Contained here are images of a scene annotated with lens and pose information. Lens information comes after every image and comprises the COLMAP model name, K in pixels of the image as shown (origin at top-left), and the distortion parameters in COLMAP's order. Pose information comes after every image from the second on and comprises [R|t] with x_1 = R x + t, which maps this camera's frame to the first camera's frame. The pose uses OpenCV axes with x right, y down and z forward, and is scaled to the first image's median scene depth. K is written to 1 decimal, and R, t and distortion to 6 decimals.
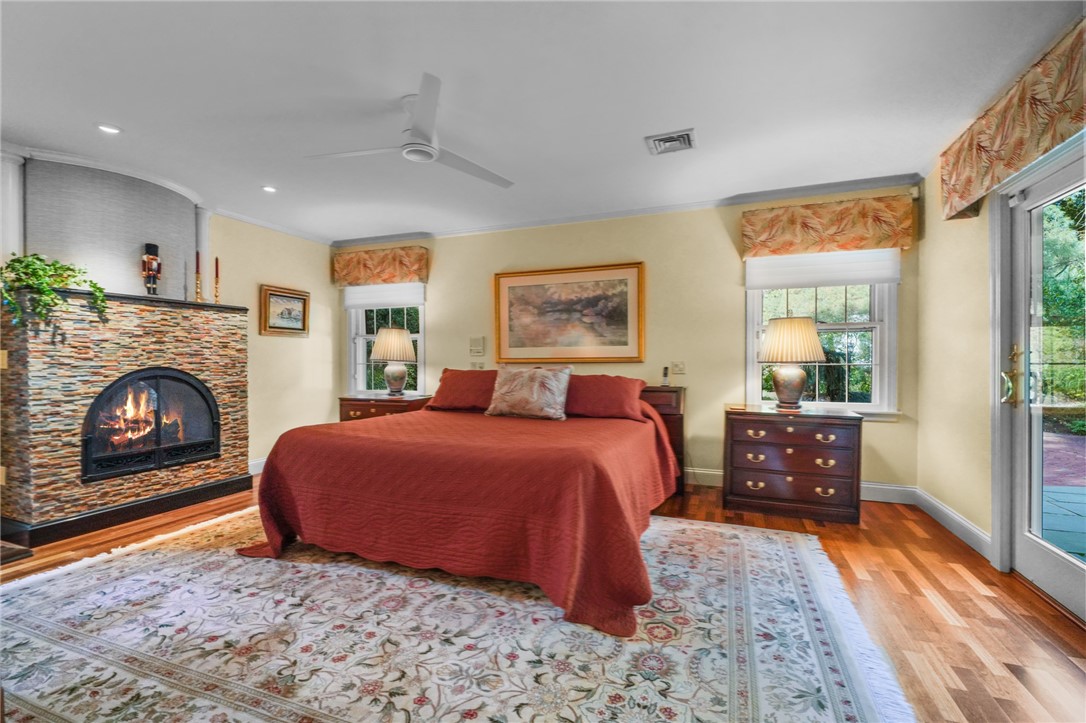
lens RADIAL K [[482.4, 0, 542.6], [0, 482.4, 371.3], [0, 0, 1]] dist [-0.000687, -0.003409]
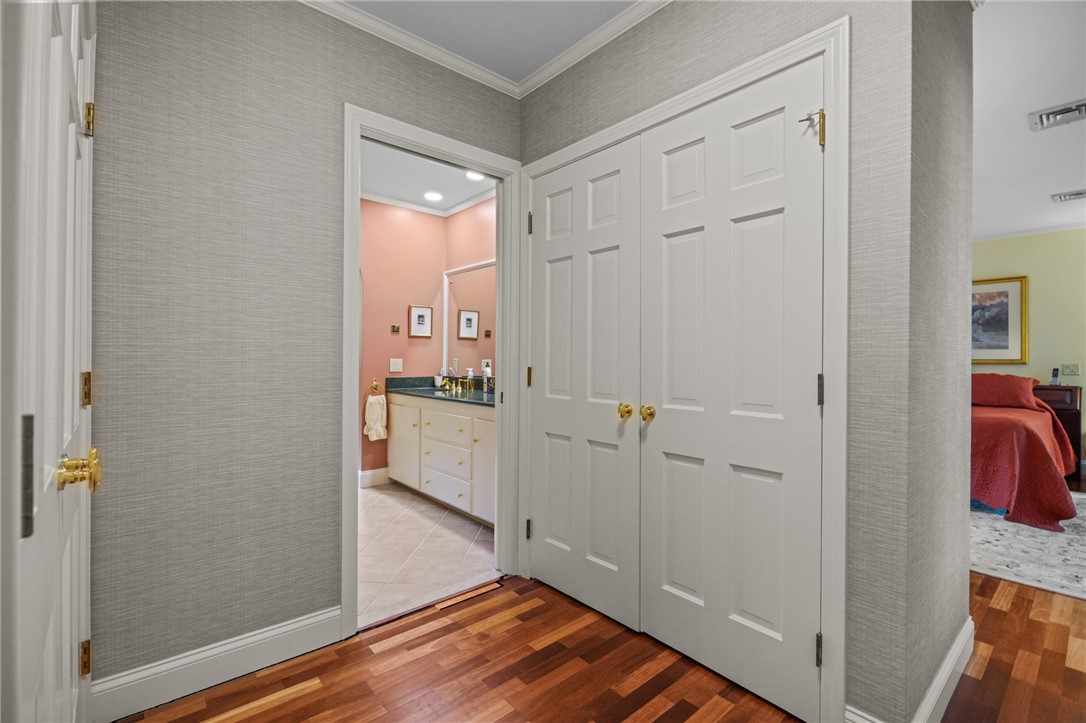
lens RADIAL K [[490.3, 0, 548.5], [0, 490.3, 360.9], [0, 0, 1]] dist [0.001366, 0.000640]
pose [[0.883991, 0.008213, -0.467432, -0.255906], [-0.017538, 0.999724, -0.015601, 0.012100], [0.467175, 0.021989, 0.883891, -0.568584]]
